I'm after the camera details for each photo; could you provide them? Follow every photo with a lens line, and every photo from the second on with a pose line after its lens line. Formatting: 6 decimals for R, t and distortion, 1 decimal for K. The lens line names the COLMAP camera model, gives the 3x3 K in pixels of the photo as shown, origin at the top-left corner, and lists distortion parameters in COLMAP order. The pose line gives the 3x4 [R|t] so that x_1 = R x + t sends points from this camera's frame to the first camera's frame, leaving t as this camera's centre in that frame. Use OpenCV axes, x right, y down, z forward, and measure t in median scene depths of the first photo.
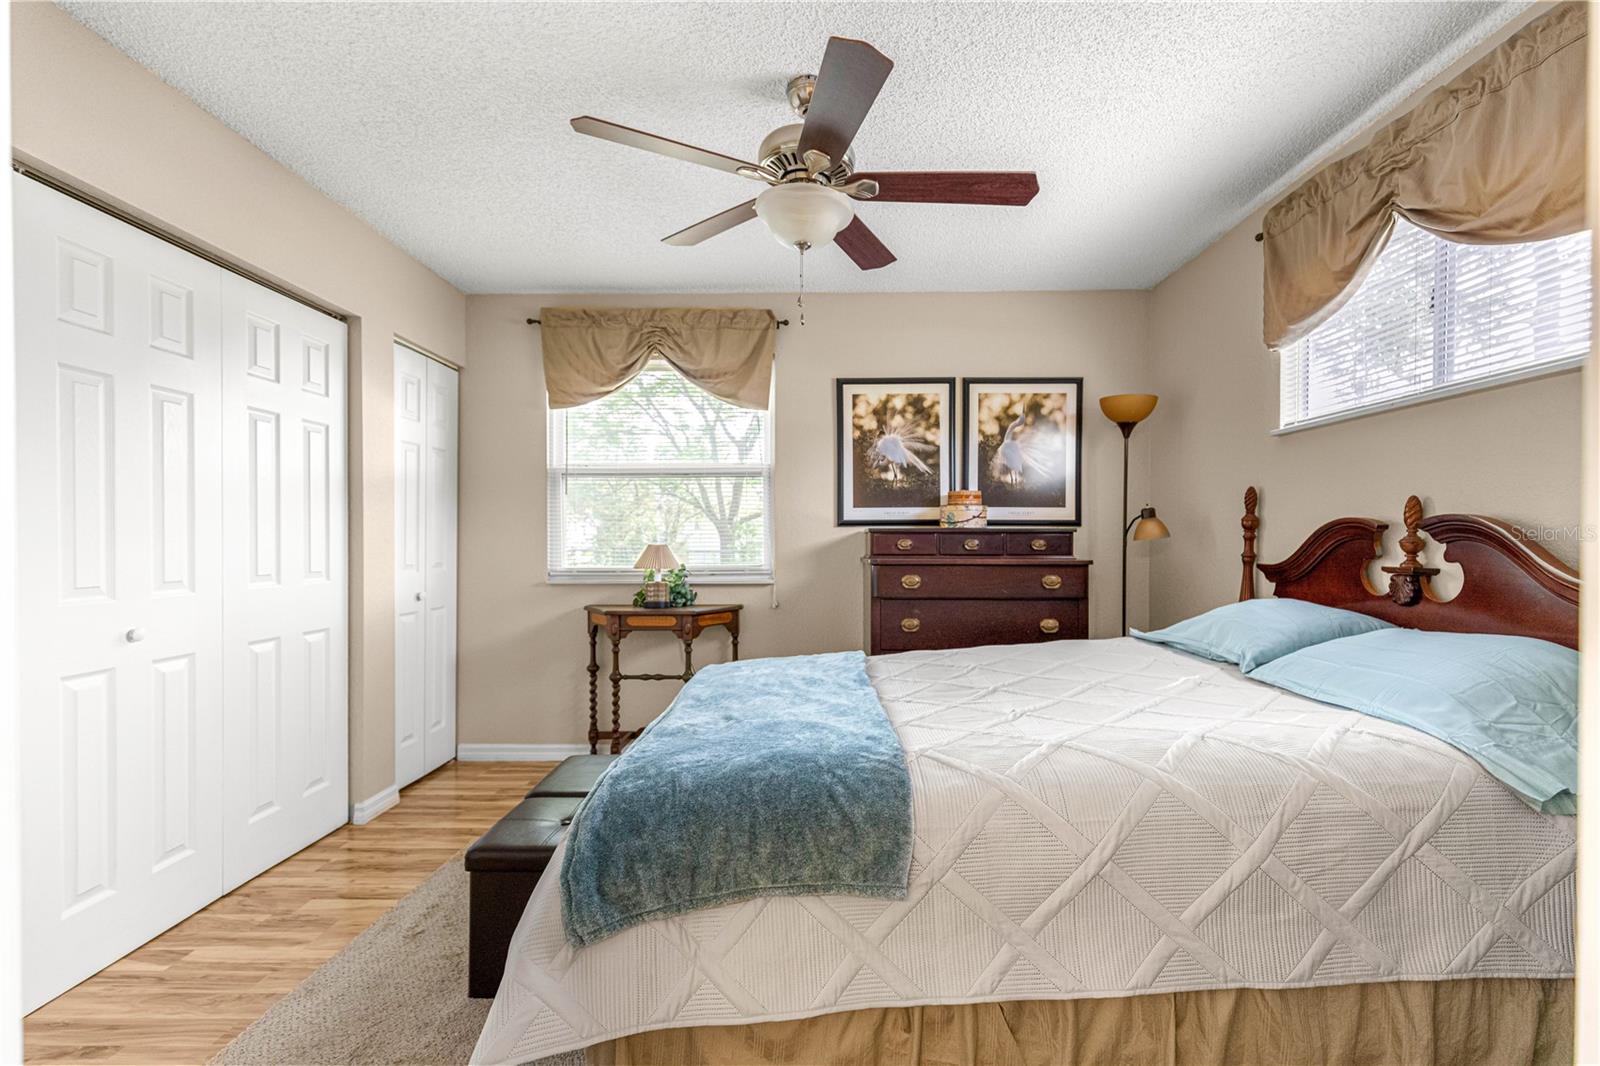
lens RADIAL K [[718.4, 0, 801.4], [0, 718.4, 543.4], [0, 0, 1]] dist [0.002815, -0.000825]
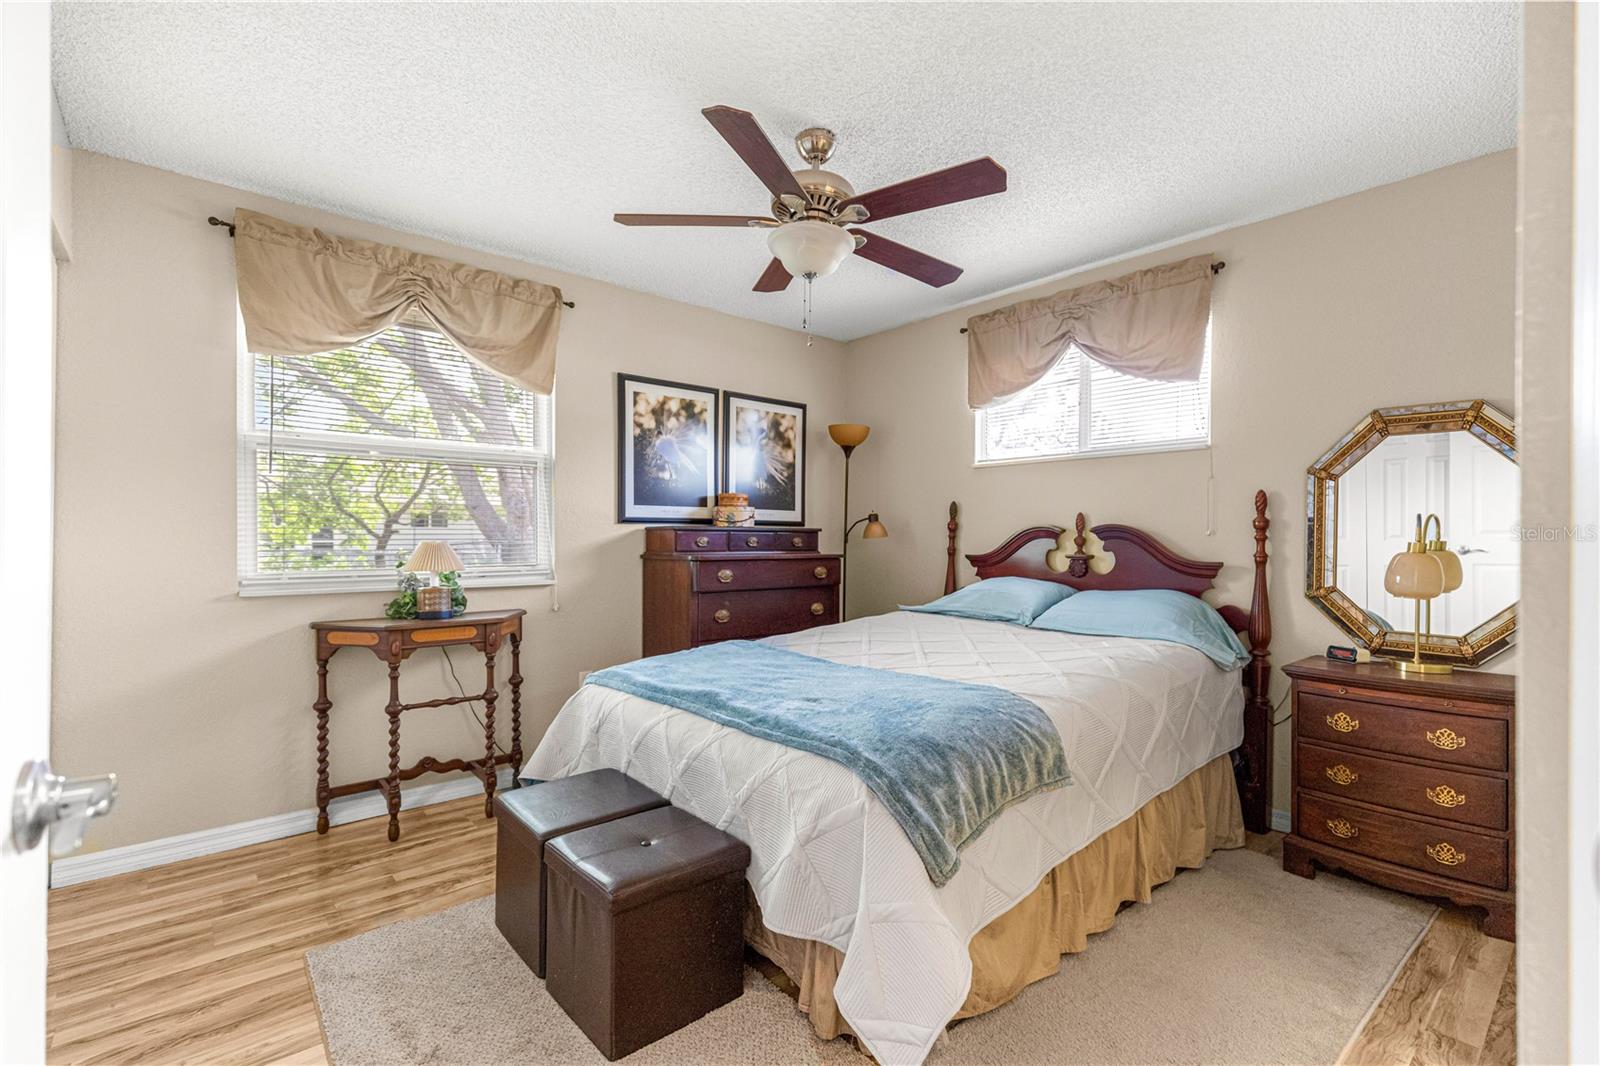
lens RADIAL K [[718.4, 0, 820.7], [0, 718.4, 538.5], [0, 0, 1]] dist [0.002815, -0.000825]
pose [[0.738912, 0.003426, 0.673794, -0.416448], [-0.000220, 0.999988, -0.004844, 0.001765], [-0.673802, 0.003431, 0.738904, 0.090570]]
